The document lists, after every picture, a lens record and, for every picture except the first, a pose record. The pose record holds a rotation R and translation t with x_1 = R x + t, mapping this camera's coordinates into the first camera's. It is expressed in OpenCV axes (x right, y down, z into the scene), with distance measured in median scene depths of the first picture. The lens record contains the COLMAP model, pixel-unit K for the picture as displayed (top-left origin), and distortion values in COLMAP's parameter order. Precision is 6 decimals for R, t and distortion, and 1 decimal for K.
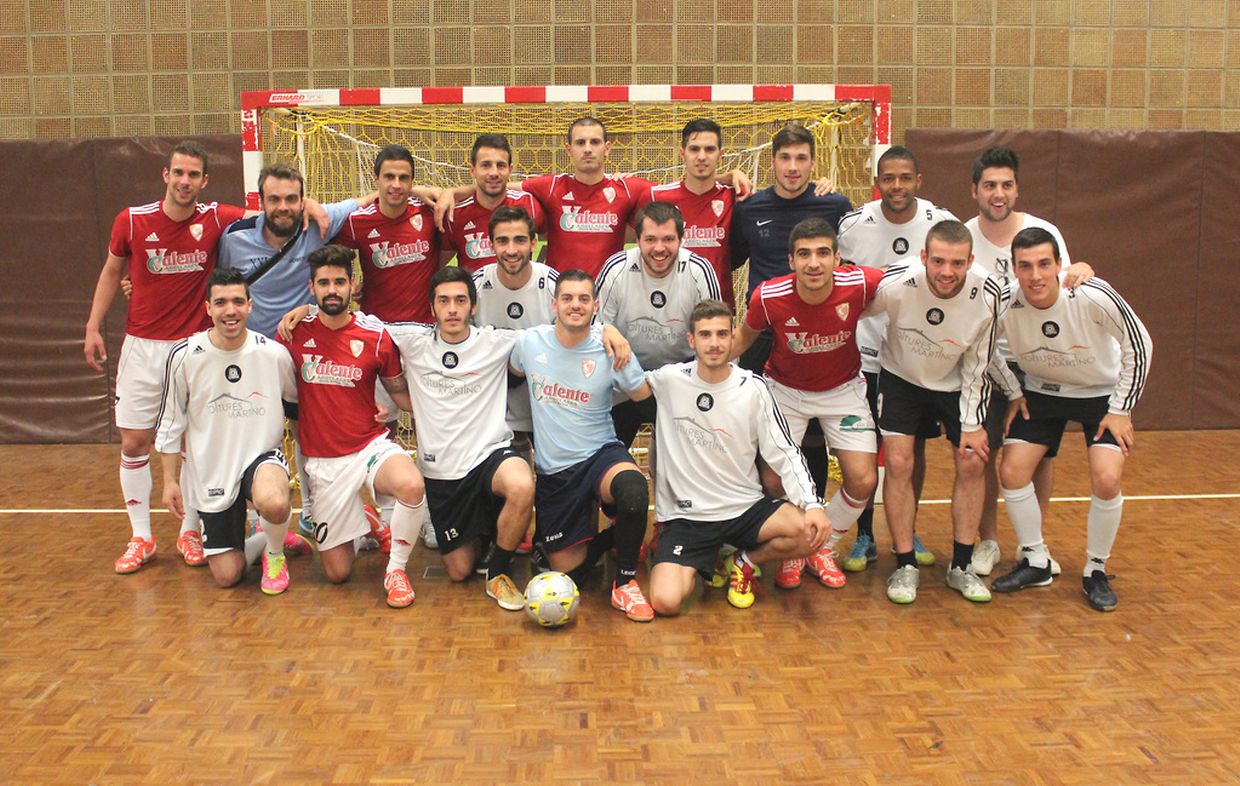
lens RADIAL K [[1396.0, 0, 618.2], [0, 1396.0, 395.3], [0, 0, 1]] dist [-0.075726, 0.000000]
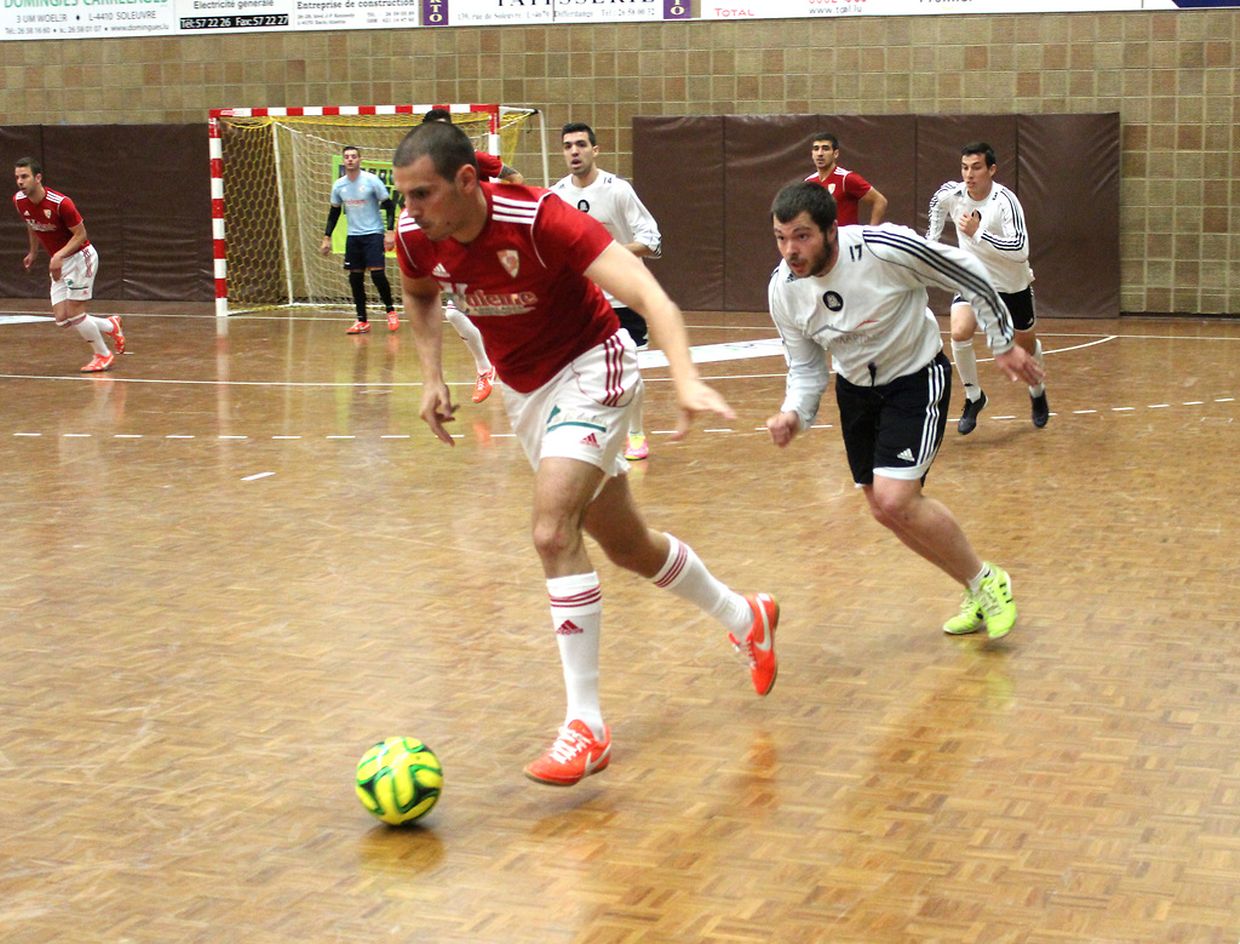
lens RADIAL K [[2118.0, 0, 624.1], [0, 2118.0, 477.6], [0, 0, 1]] dist [0.002346, 0.000000]
pose [[0.939288, 0.051969, -0.339172, 1.051061], [-0.045248, 0.998592, 0.027699, 0.159777], [0.340134, -0.010671, 0.940316, -1.319283]]
